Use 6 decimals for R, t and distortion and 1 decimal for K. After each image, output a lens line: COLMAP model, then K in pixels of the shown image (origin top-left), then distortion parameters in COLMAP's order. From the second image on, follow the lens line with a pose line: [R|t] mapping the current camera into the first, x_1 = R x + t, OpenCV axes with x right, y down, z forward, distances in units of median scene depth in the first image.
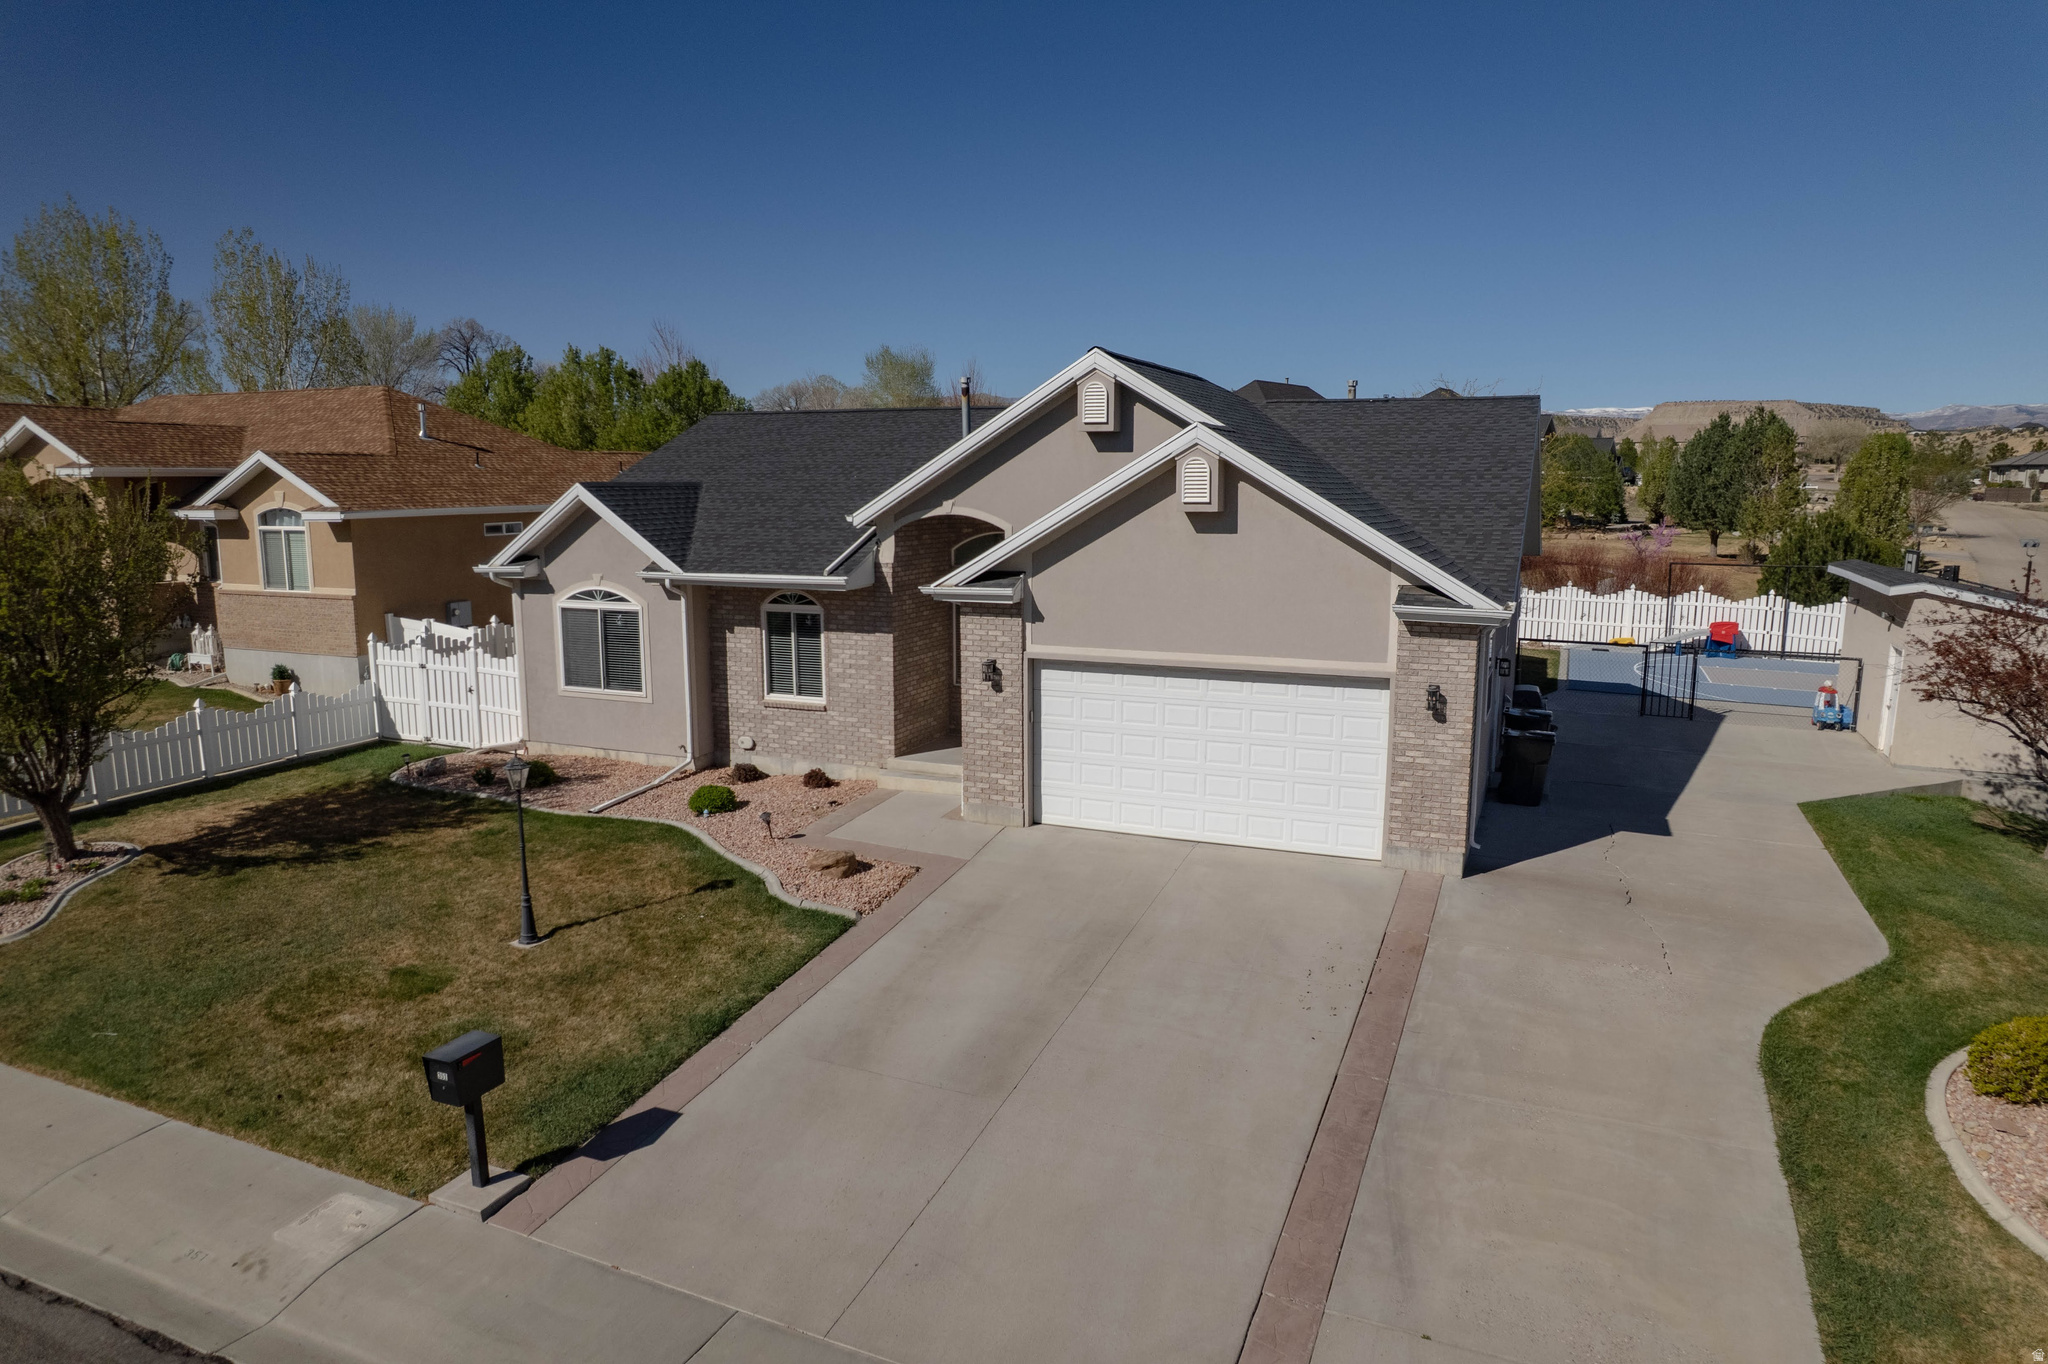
lens RADIAL K [[1309.5, 0, 1023.0], [0, 1309.5, 684.1], [0, 0, 1]] dist [-0.076453, 0.071978]
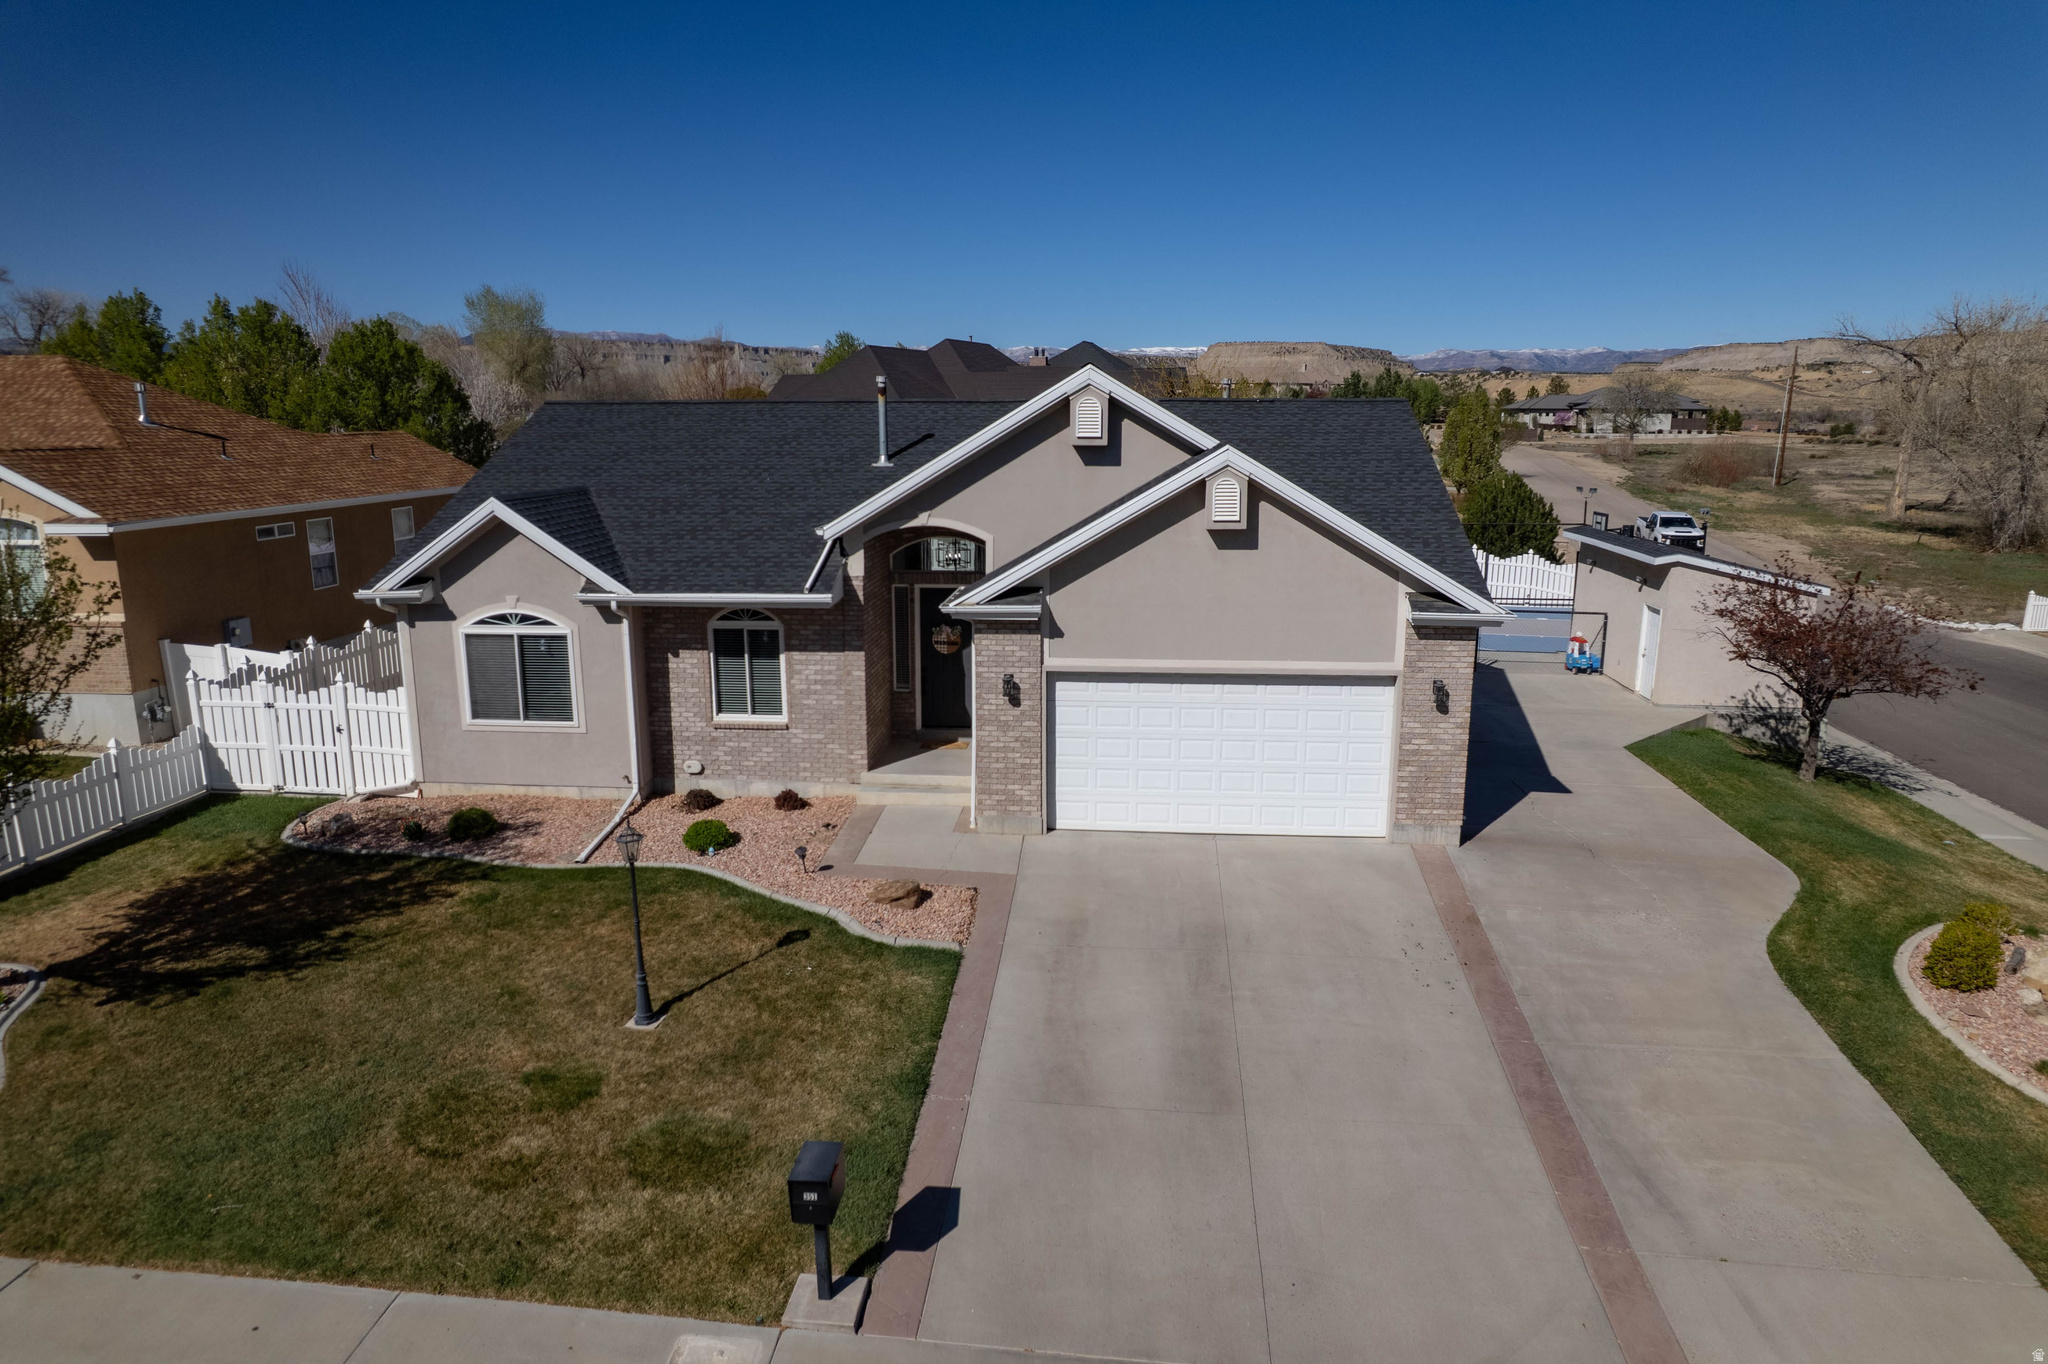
lens RADIAL K [[1309.5, 0, 1022.6], [0, 1309.5, 683.6], [0, 0, 1]] dist [-0.076453, 0.071978]
pose [[0.951993, -0.063921, 0.299372, -0.316446], [0.050168, 0.997312, 0.053409, -0.064966], [-0.301981, -0.035826, 0.952640, 0.032108]]
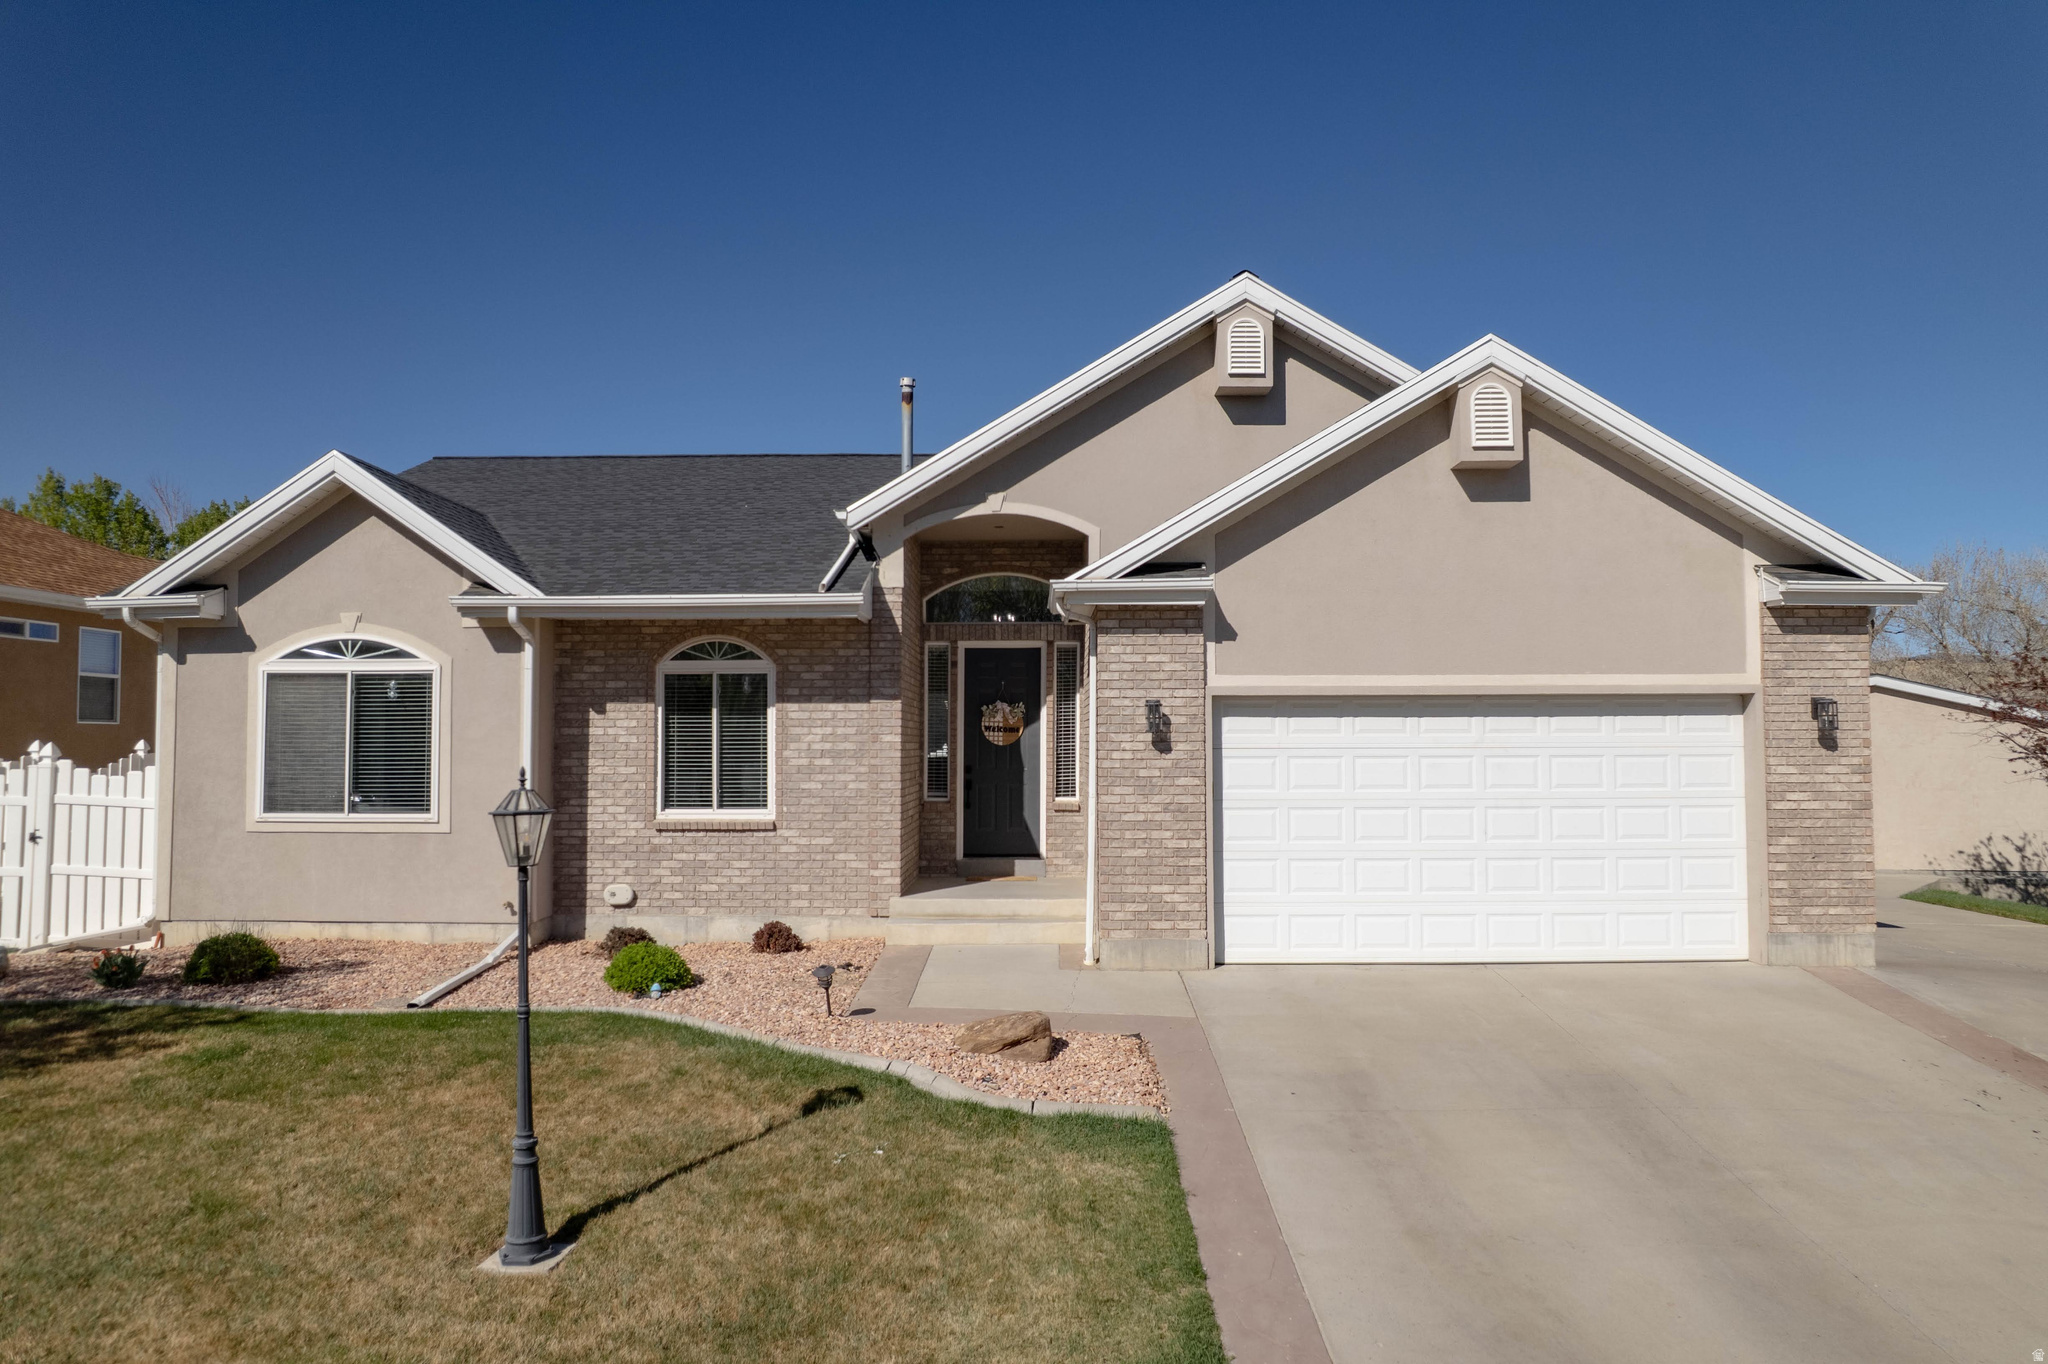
lens RADIAL K [[1309.5, 0, 1020.9], [0, 1309.5, 678.9], [0, 0, 1]] dist [-0.076453, 0.071978]
pose [[0.925540, 0.017857, 0.378227, -0.322003], [0.060864, 0.978883, -0.195152, 0.090517], [-0.373725, 0.203642, 0.904909, 0.447610]]
